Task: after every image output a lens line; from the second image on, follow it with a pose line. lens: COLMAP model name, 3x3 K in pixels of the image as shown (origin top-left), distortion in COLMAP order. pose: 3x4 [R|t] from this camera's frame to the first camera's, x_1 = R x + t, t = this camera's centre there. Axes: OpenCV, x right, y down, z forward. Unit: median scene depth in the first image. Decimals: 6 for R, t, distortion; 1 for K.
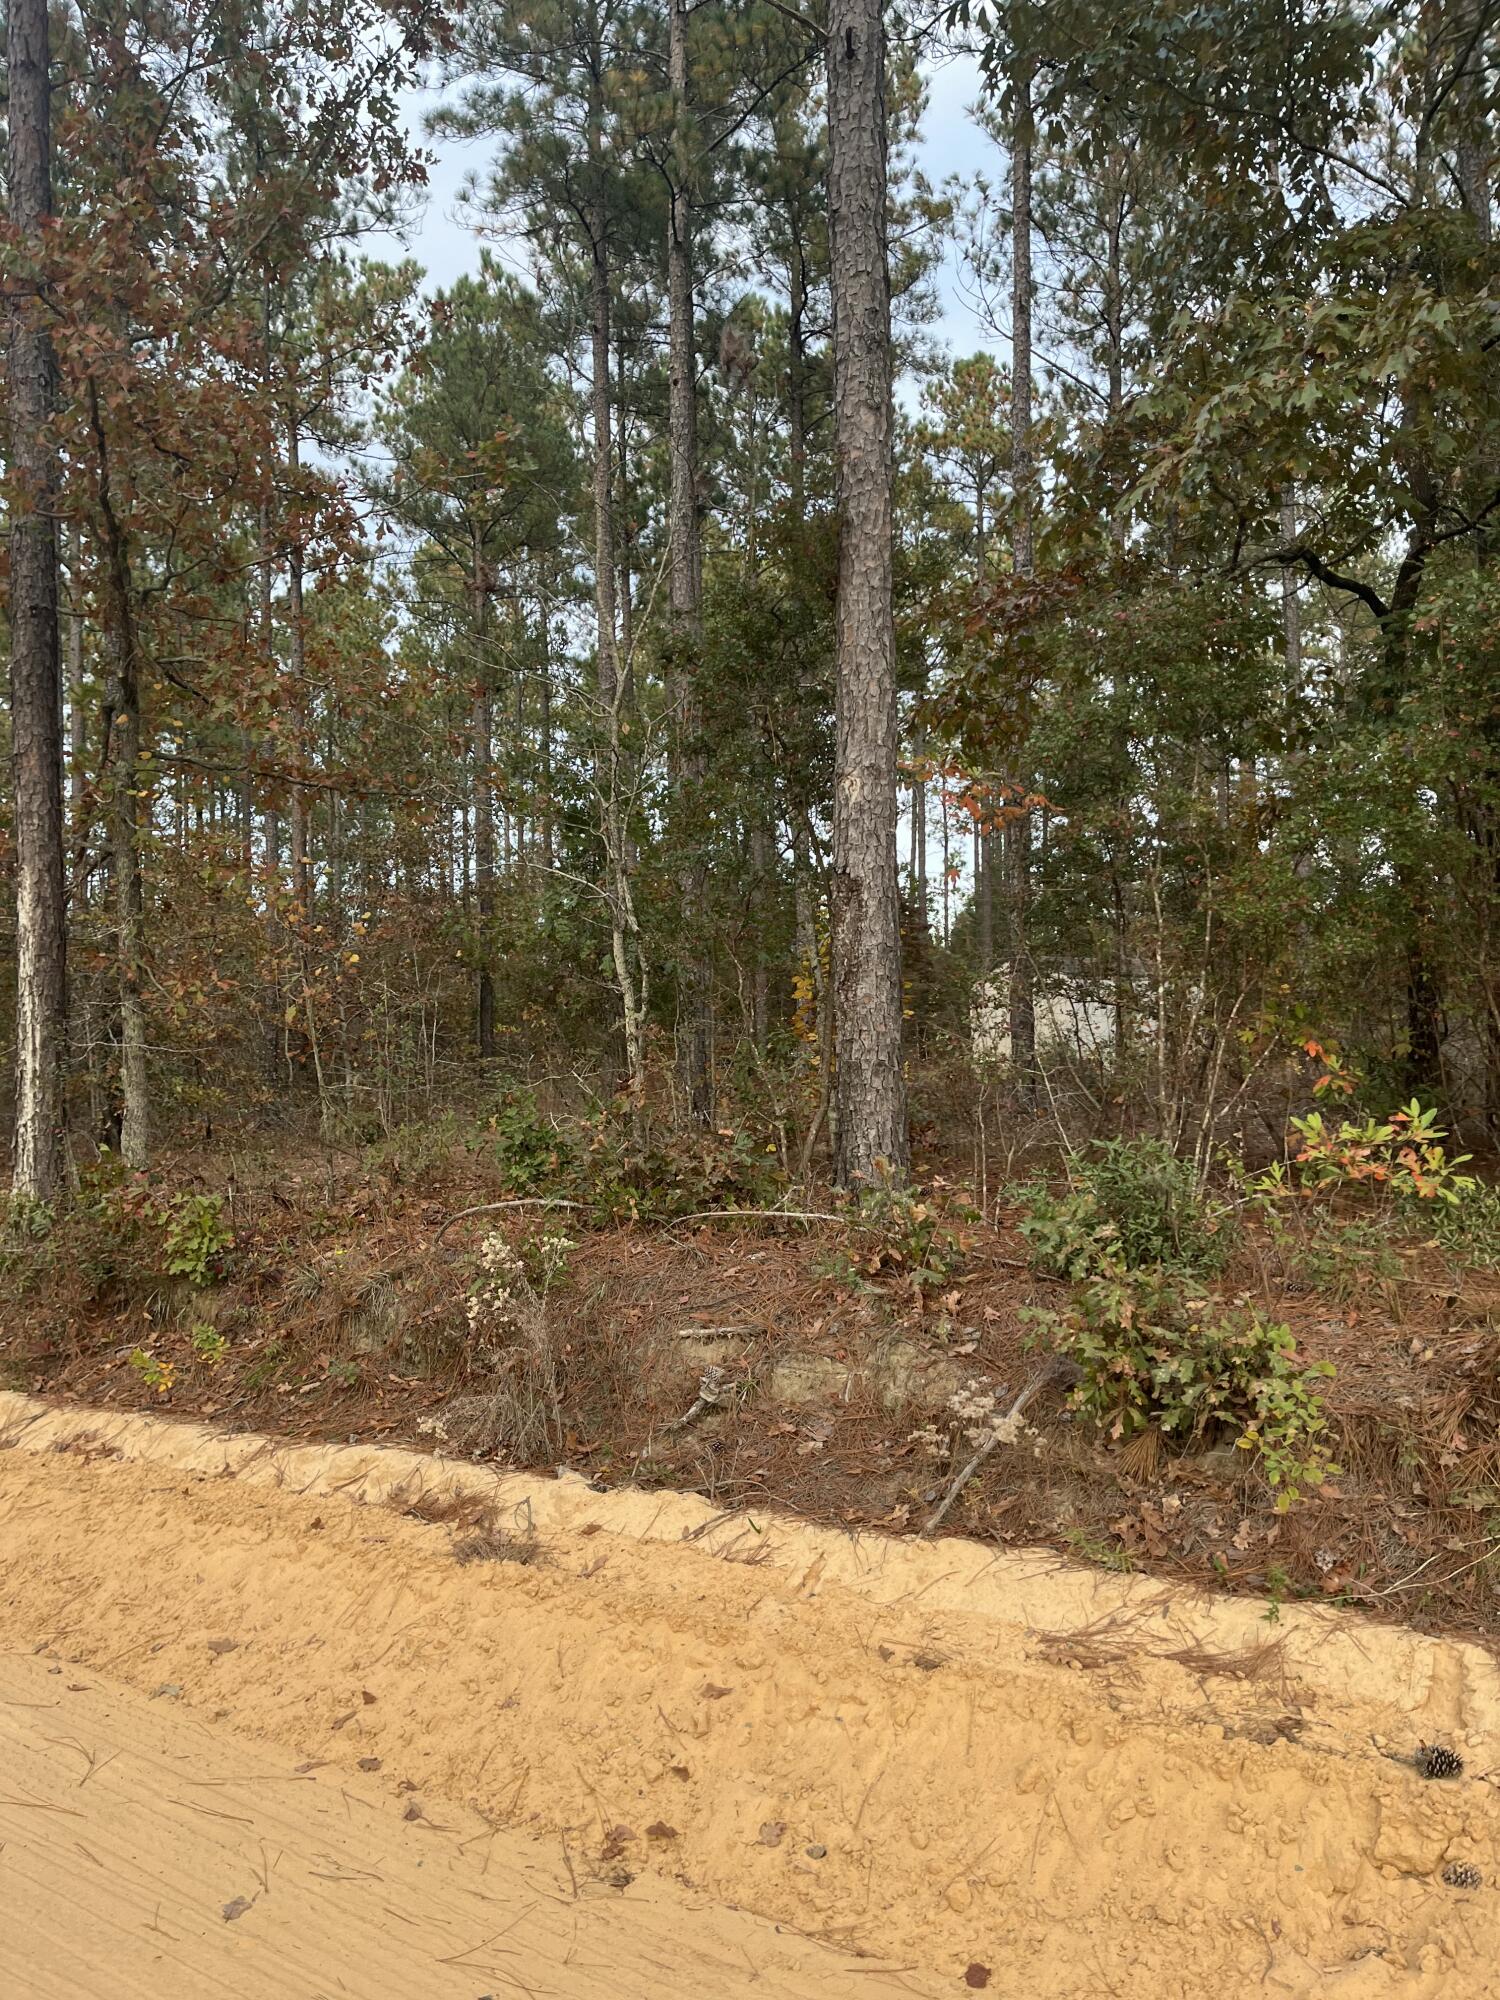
lens RADIAL K [[1510.0, 0, 746.5], [0, 1510.0, 1016.1], [0, 0, 1]] dist [0.073317, -0.089518]
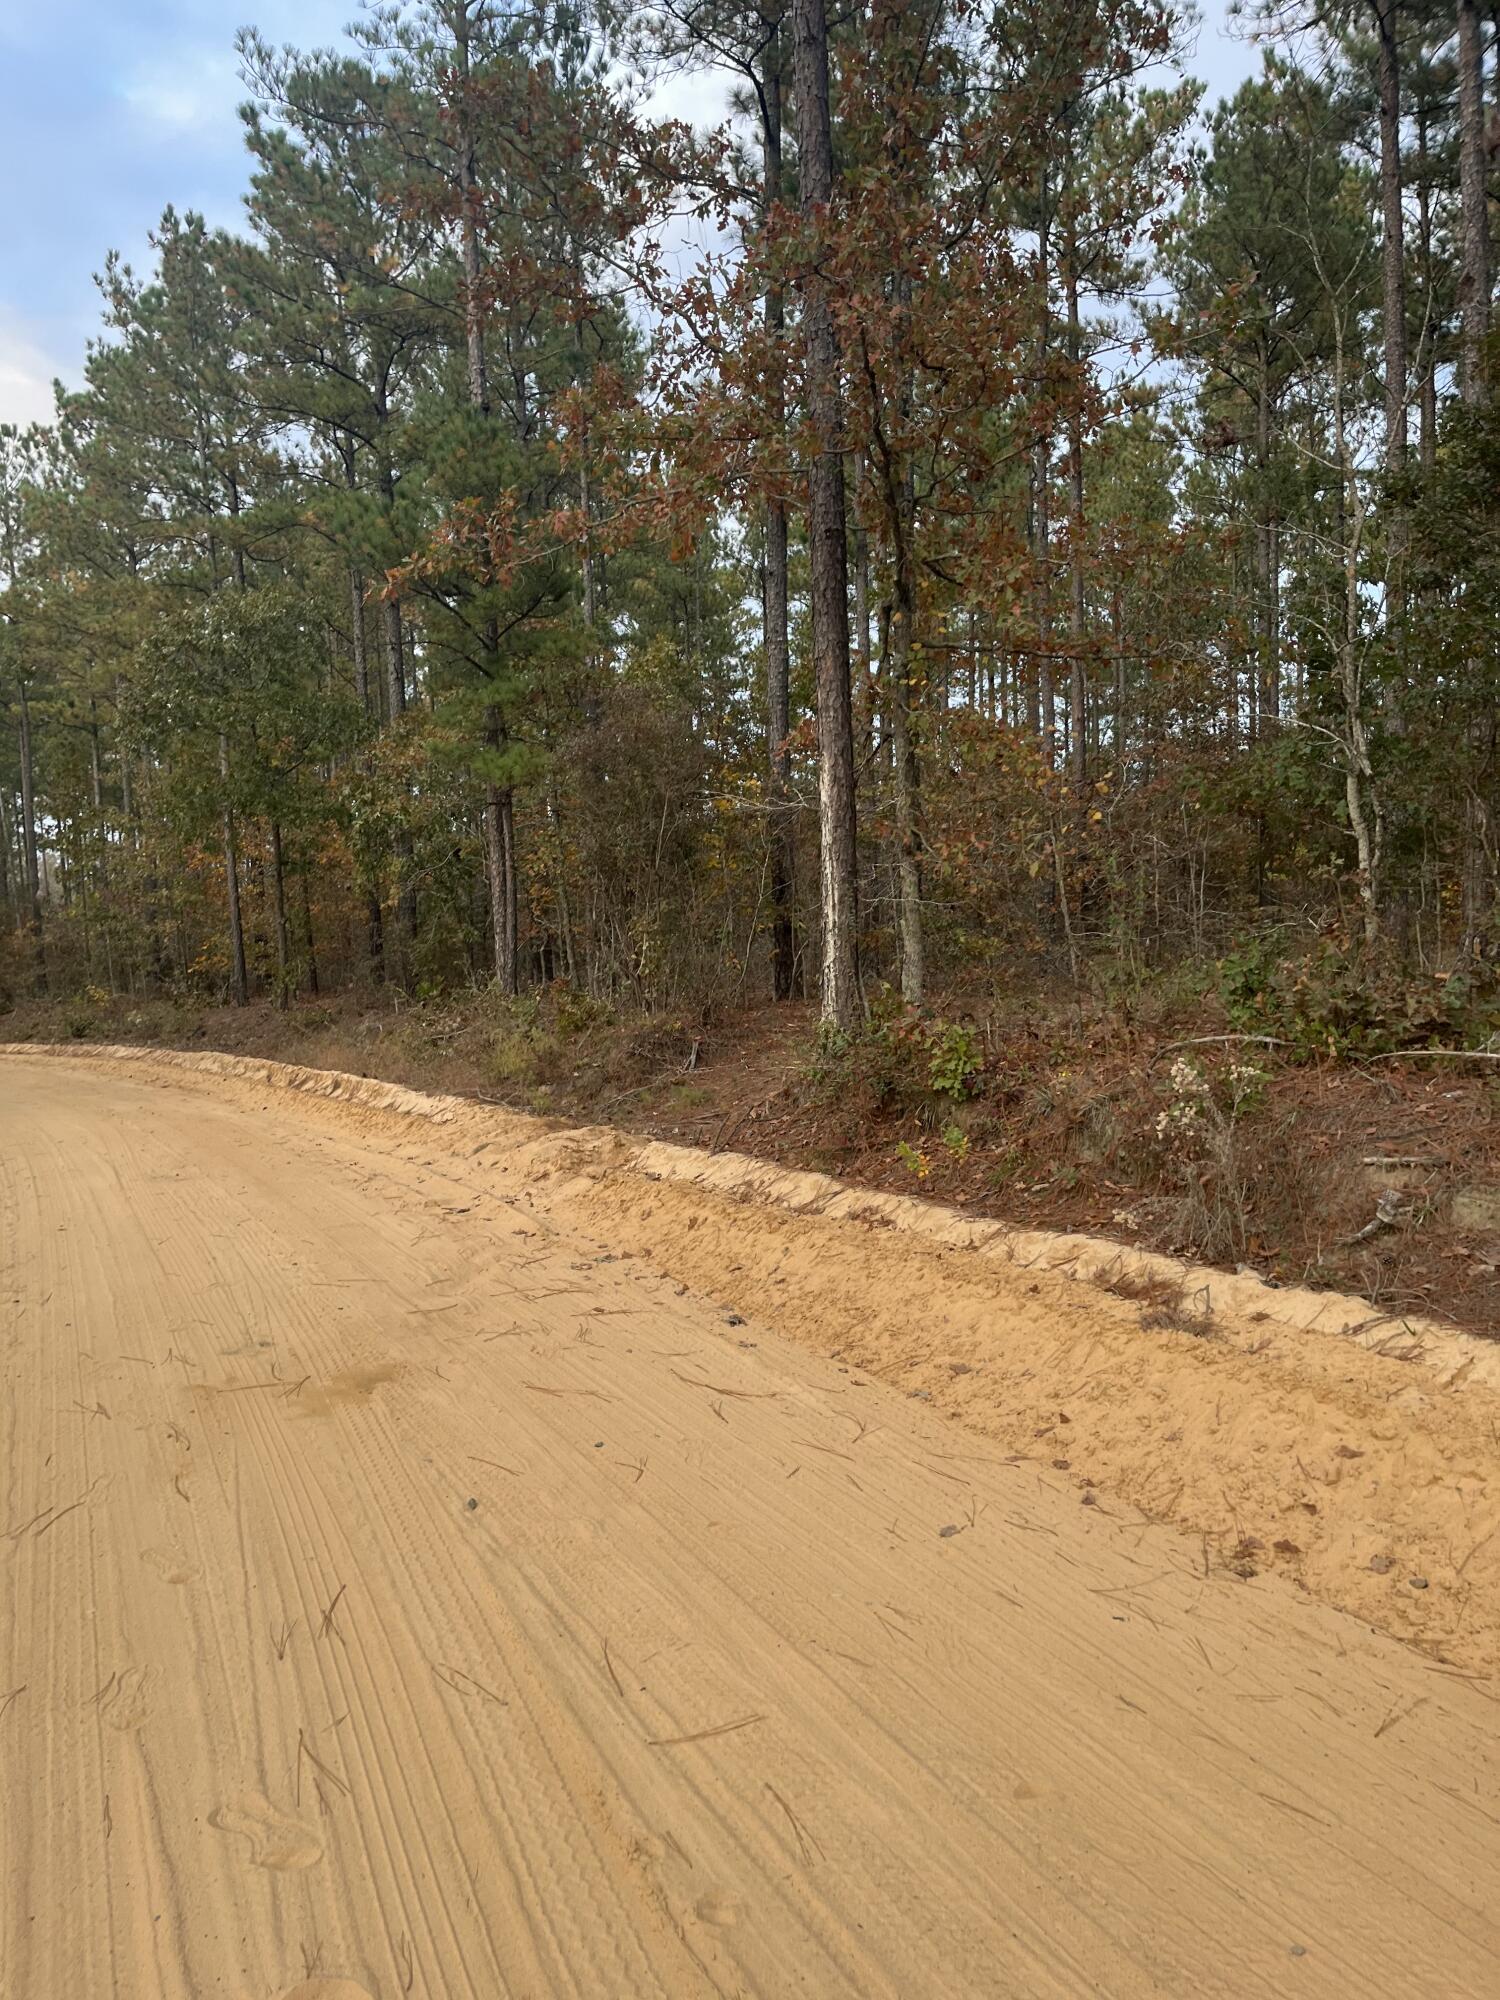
lens RADIAL K [[1510.0, 0, 738.1], [0, 1510.0, 1054.2], [0, 0, 1]] dist [0.073317, -0.089518]
pose [[0.868144, 0.034456, -0.495115, 0.089660], [0.025883, 0.993086, 0.114496, 0.000241], [0.495637, -0.112214, 0.861250, -0.119997]]
